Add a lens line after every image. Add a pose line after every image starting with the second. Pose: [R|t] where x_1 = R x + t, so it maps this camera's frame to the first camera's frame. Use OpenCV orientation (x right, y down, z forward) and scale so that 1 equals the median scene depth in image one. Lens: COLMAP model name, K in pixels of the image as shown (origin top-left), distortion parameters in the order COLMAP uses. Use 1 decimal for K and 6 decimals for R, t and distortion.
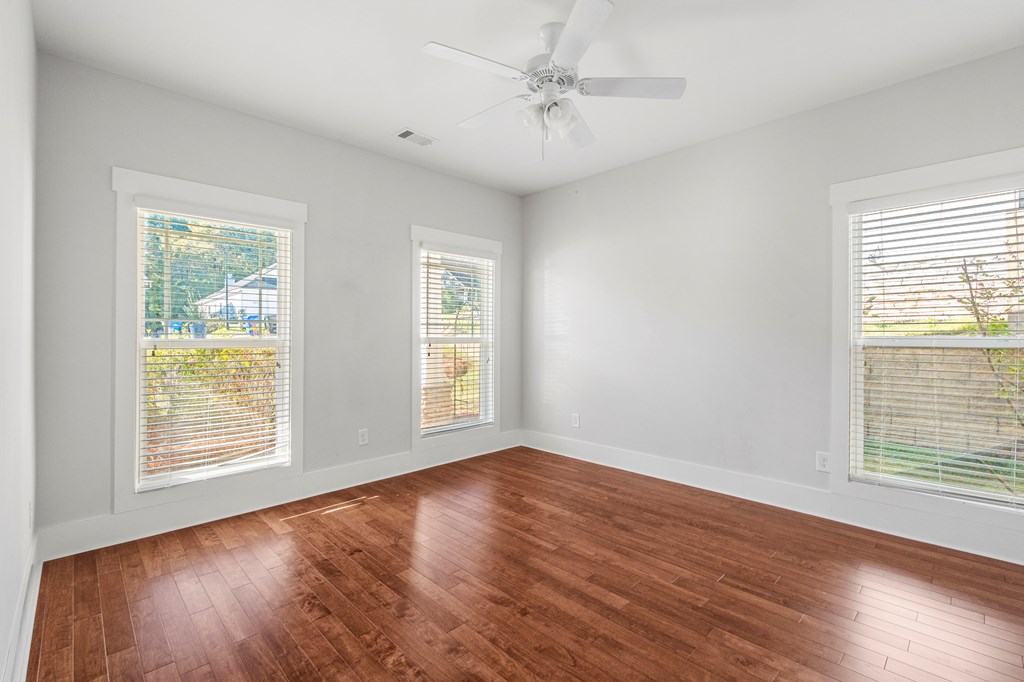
lens RADIAL K [[463.6, 0, 515.0], [0, 463.6, 340.3], [0, 0, 1]] dist [-0.003003, -0.000192]
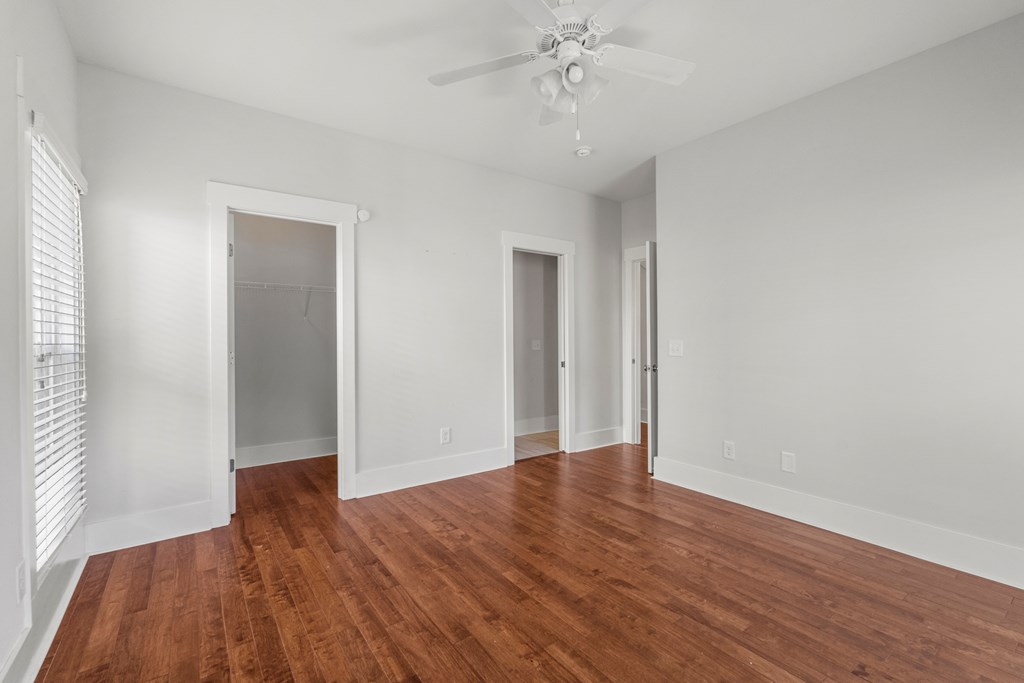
lens RADIAL K [[463.6, 0, 516.0], [0, 463.6, 344.2], [0, 0, 1]] dist [-0.003003, -0.000192]
pose [[-0.989141, 0.007067, 0.146797, 0.041155], [0.009602, 0.999817, 0.016567, -0.013913], [-0.146653, 0.017796, -0.989028, 2.034017]]
